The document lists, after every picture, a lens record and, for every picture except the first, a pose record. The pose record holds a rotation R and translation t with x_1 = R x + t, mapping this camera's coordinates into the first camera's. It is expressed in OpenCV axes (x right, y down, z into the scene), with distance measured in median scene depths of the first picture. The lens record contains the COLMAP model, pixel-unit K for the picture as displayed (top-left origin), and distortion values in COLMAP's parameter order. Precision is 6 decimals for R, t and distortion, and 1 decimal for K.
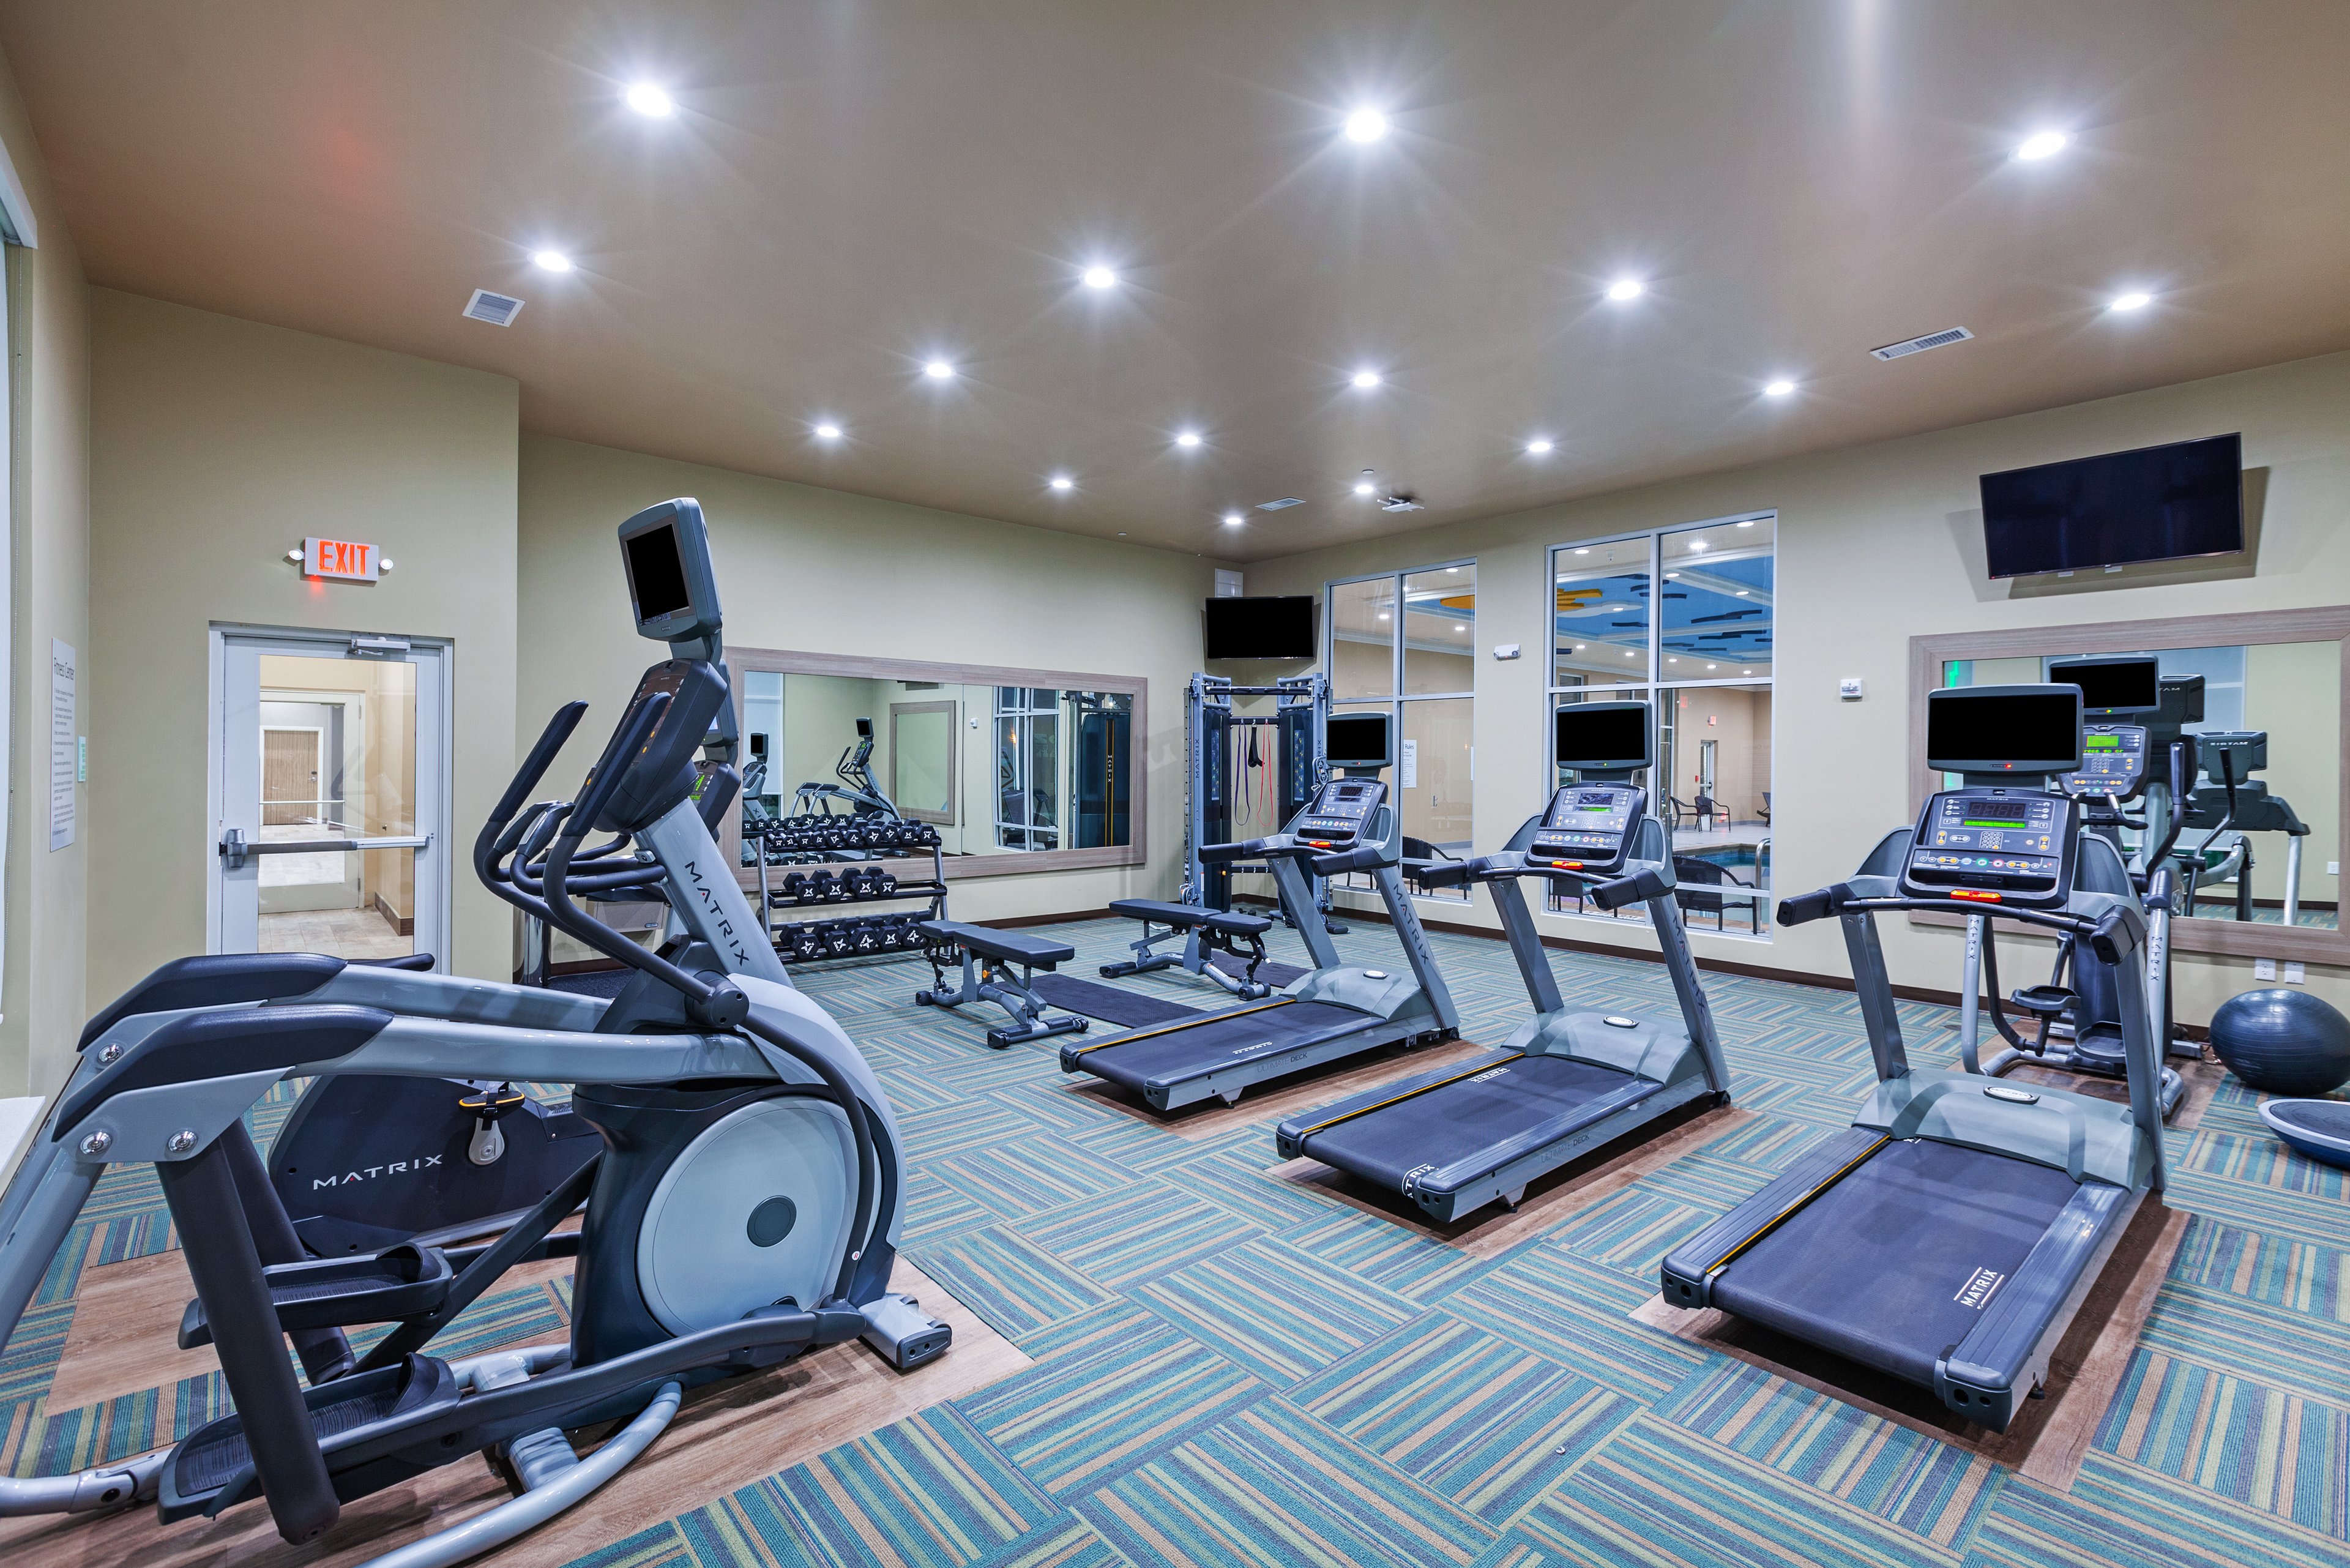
lens RADIAL K [[1056.4, 0, 1184.4], [0, 1056.4, 778.2], [0, 0, 1]] dist [0.001126, 0.000277]
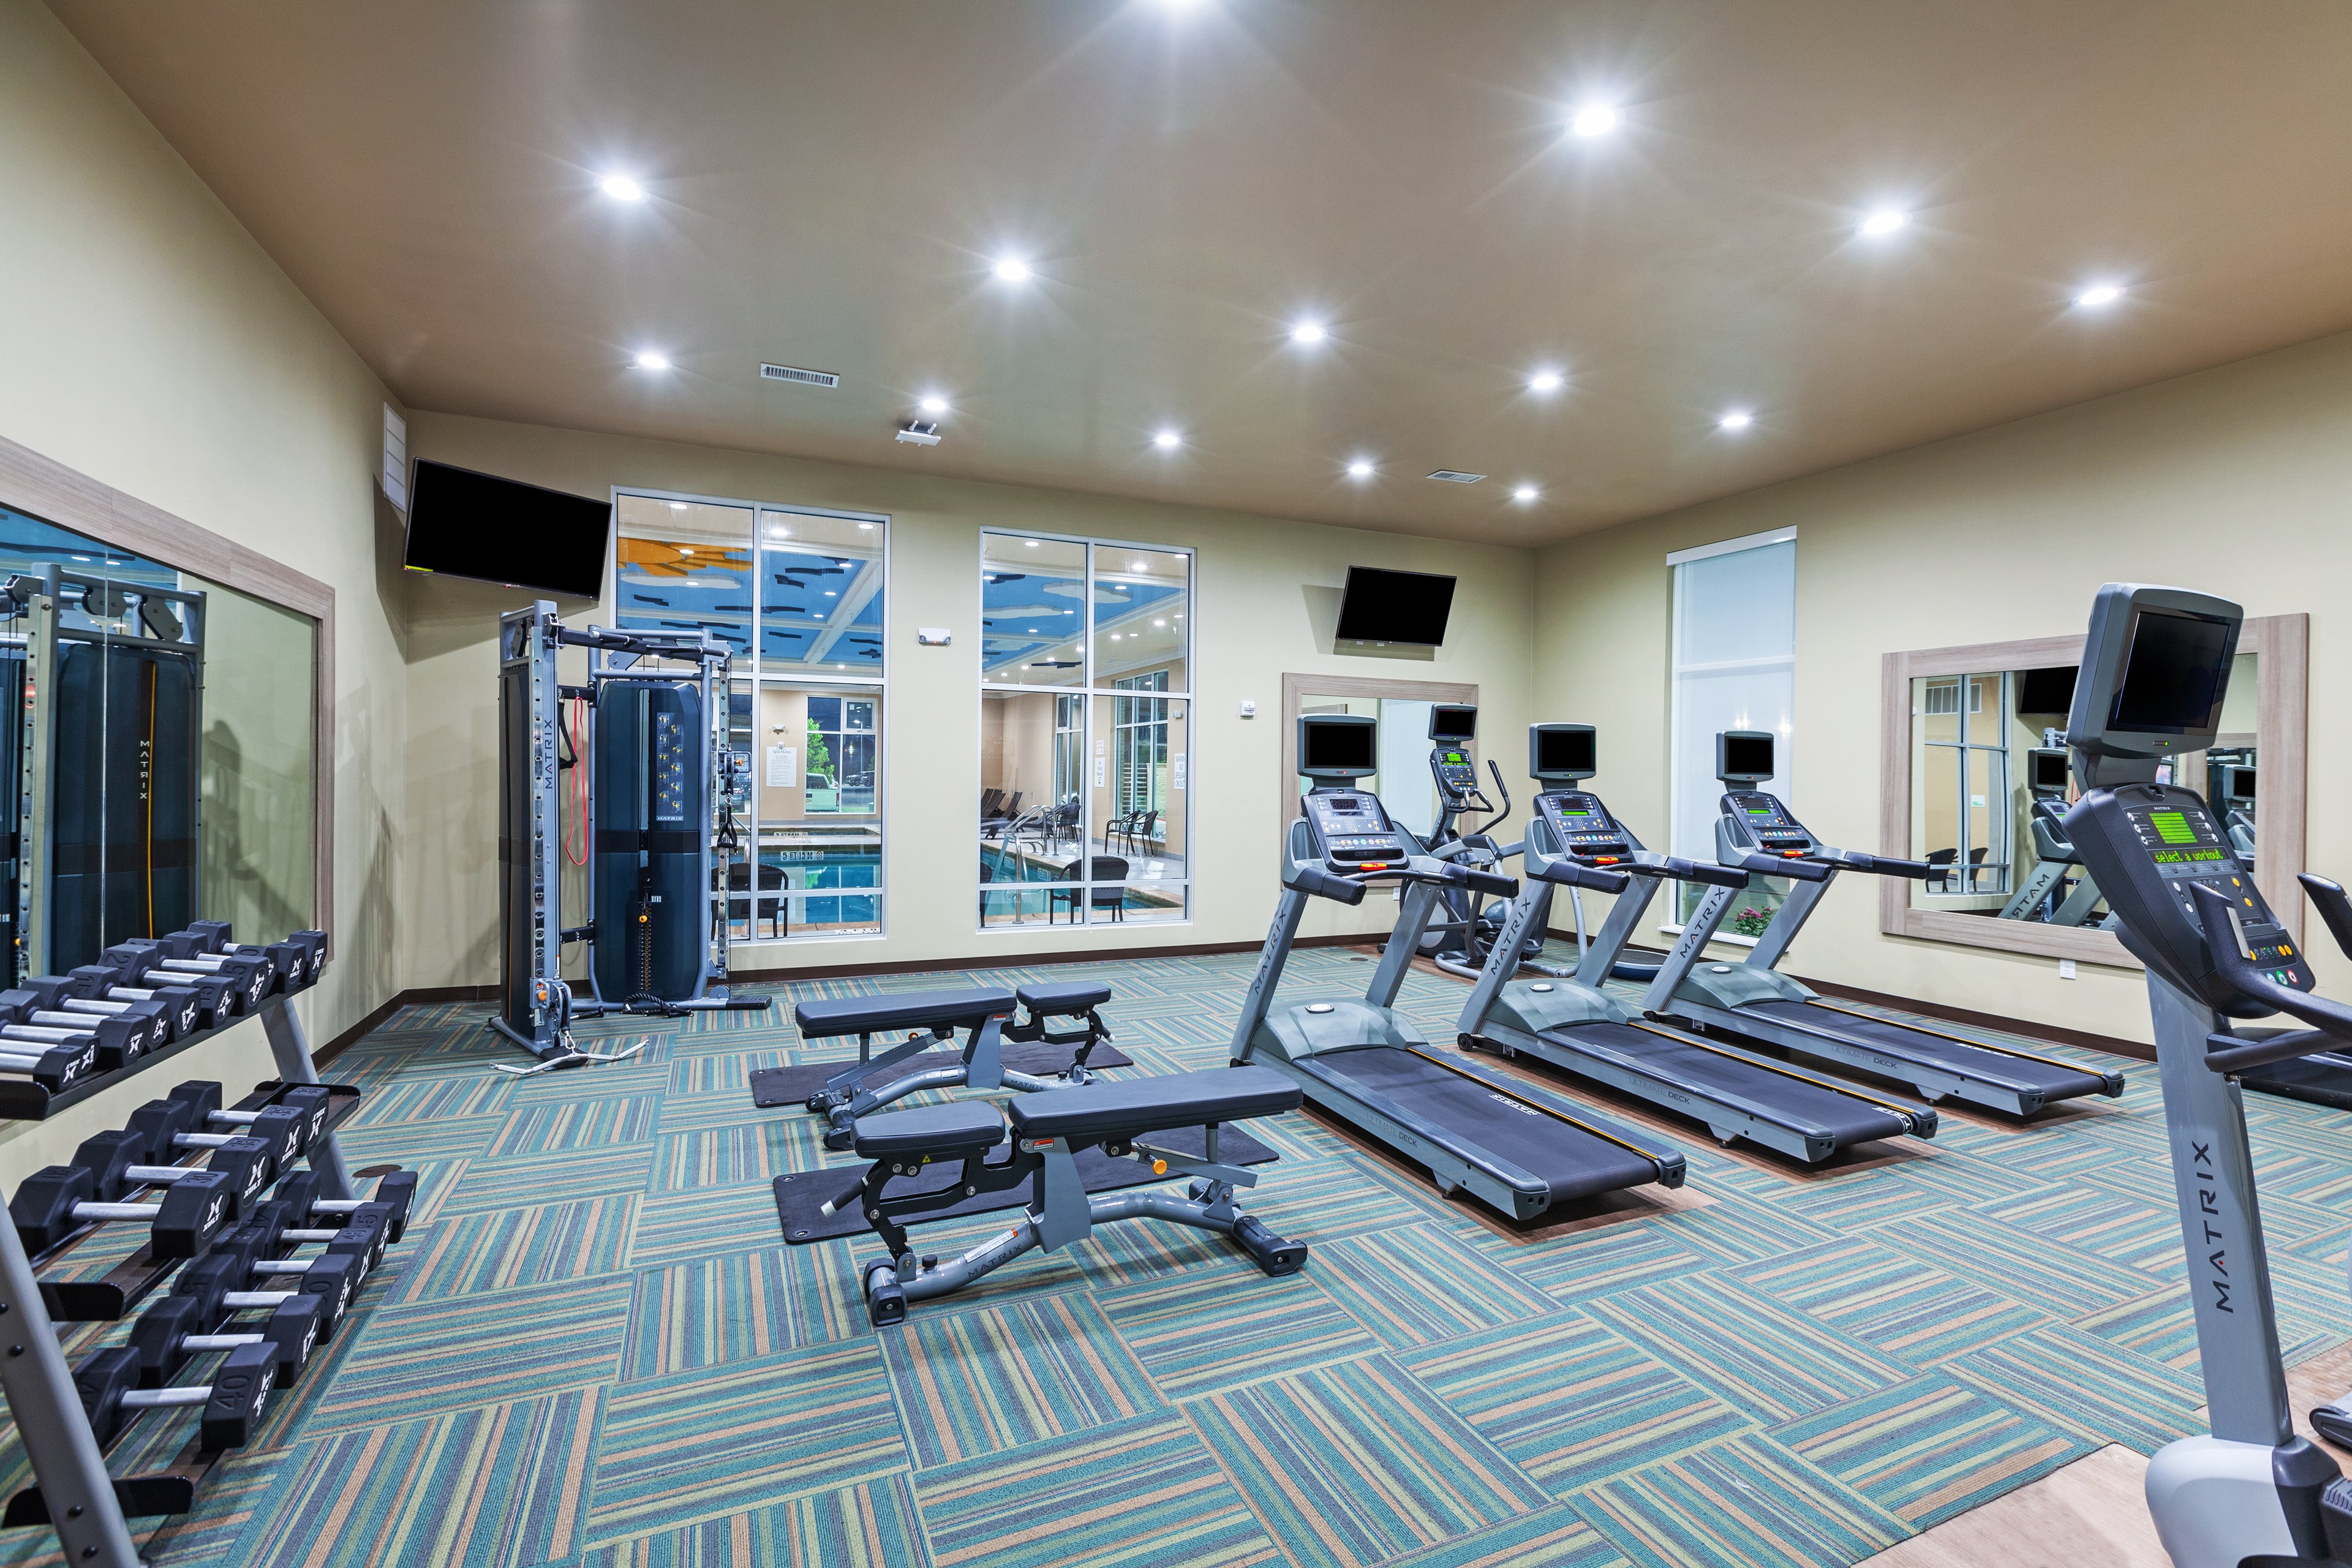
lens RADIAL K [[1057.2, 0, 1185.4], [0, 1057.2, 778.2], [0, 0, 1]] dist [0.001126, 0.000277]
pose [[0.299640, -0.011881, 0.953978, -0.709931], [-0.000661, 0.999920, 0.012661, -0.021948], [-0.954052, -0.004424, 0.299608, 0.836336]]
